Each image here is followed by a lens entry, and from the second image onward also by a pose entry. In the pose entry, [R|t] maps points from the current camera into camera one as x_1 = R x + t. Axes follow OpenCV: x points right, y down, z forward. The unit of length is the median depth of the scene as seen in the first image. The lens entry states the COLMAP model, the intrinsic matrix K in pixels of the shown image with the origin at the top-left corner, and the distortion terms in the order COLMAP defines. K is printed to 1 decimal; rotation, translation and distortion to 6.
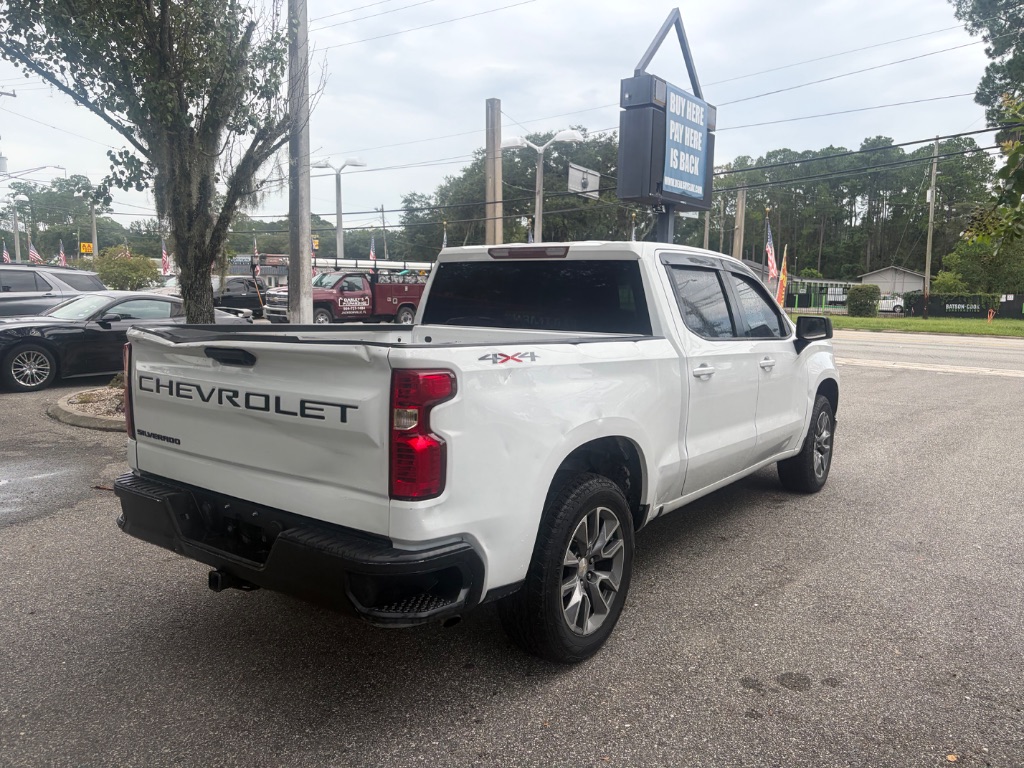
lens RADIAL K [[774.0, 0, 517.6], [0, 774.0, 384.1], [0, 0, 1]] dist [0.041729, -0.040130]
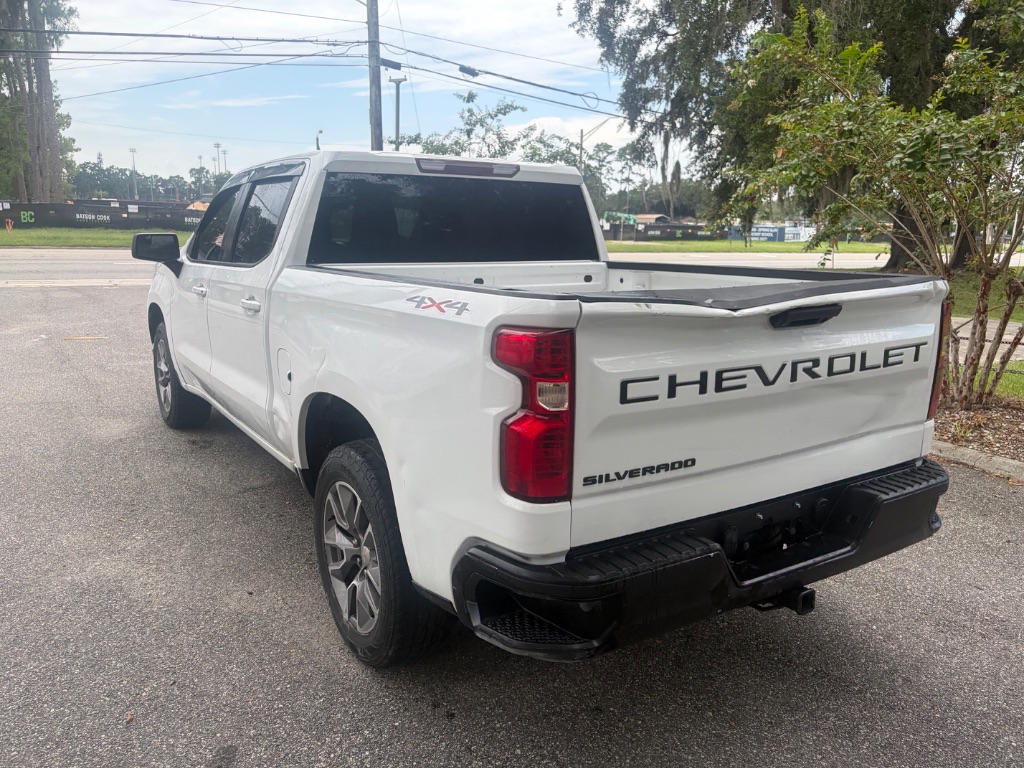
lens RADIAL K [[774.0, 0, 511.8], [0, 774.0, 389.5], [0, 0, 1]] dist [0.041729, -0.040130]
pose [[0.368520, -0.210772, 0.905411, -1.058351], [0.097471, 0.977350, 0.187847, -0.122329], [-0.924496, 0.019026, 0.380717, 0.878457]]
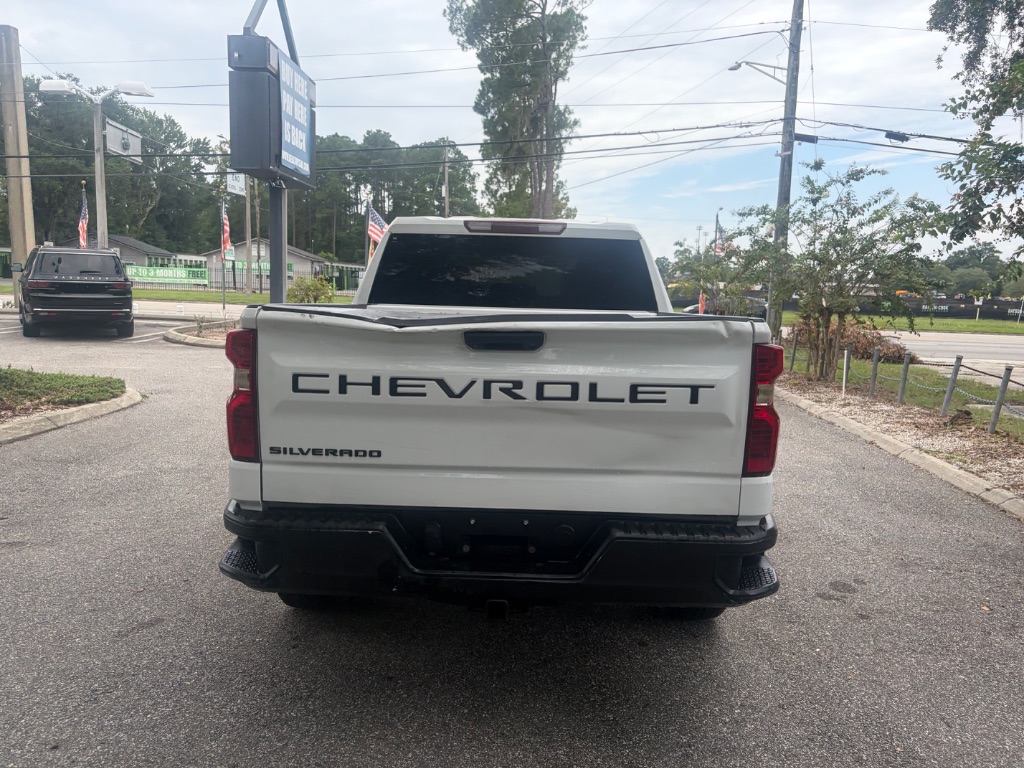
lens RADIAL K [[774.0, 0, 513.2], [0, 774.0, 398.5], [0, 0, 1]] dist [0.041729, -0.040130]
pose [[0.821659, -0.077413, 0.564698, -0.749039], [0.054374, 0.996861, 0.057541, -0.018596], [-0.567380, -0.016574, 0.823289, 0.279552]]
